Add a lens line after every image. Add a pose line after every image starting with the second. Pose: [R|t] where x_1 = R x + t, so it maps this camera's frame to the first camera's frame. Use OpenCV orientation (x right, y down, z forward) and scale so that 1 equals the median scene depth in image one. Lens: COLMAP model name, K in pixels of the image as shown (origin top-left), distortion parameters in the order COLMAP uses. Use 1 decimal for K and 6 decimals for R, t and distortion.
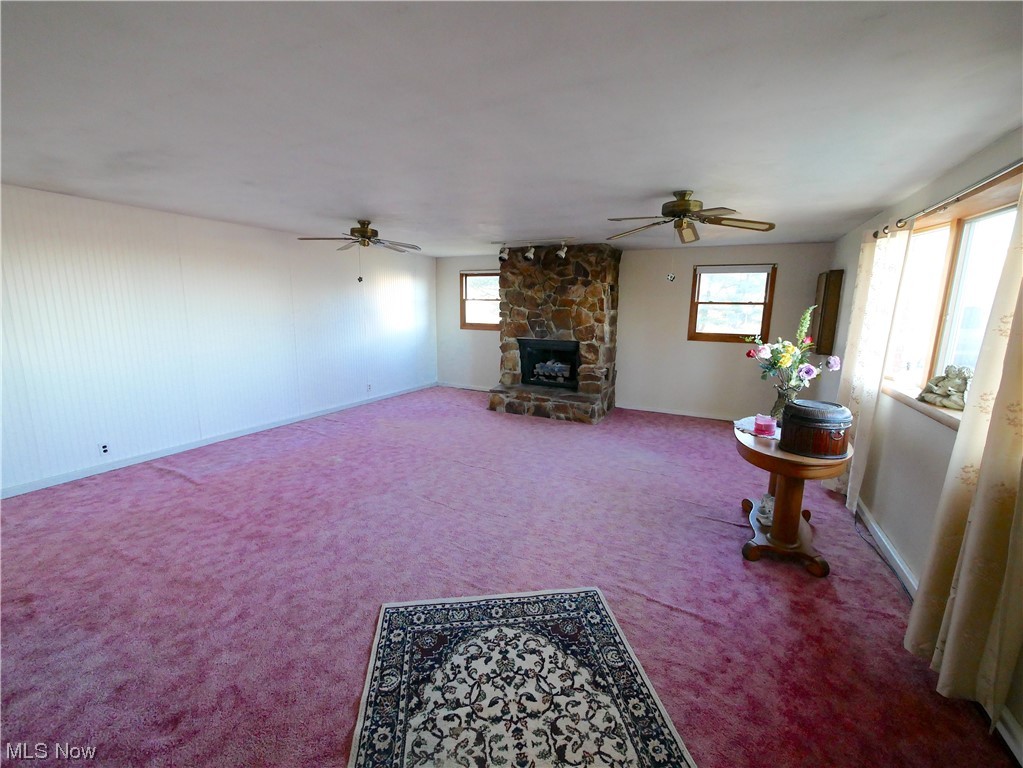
lens RADIAL K [[422.4, 0, 511.5], [0, 422.4, 384.0], [0, 0, 1]] dist [-0.007945, 0.000567]
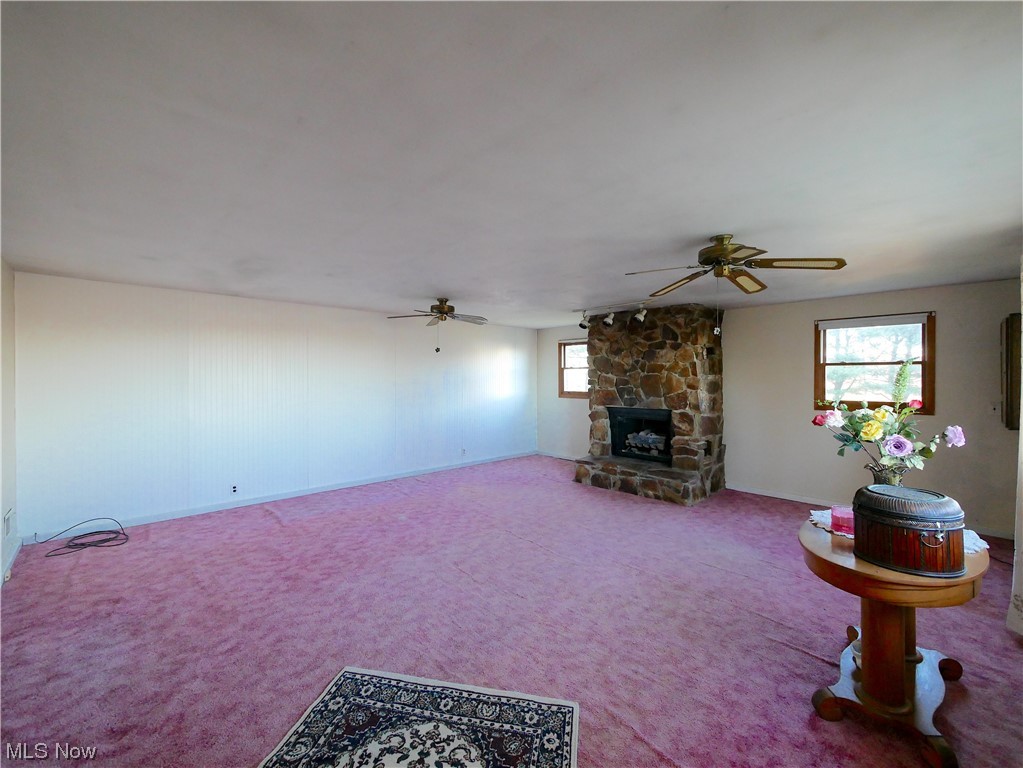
lens RADIAL K [[422.4, 0, 511.5], [0, 422.4, 384.0], [0, 0, 1]] dist [-0.007945, 0.000567]
pose [[0.939927, -0.010525, -0.341214, 0.233758], [-0.047537, 0.985751, -0.161355, 0.009318], [0.338050, 0.167882, 0.926033, 0.069200]]
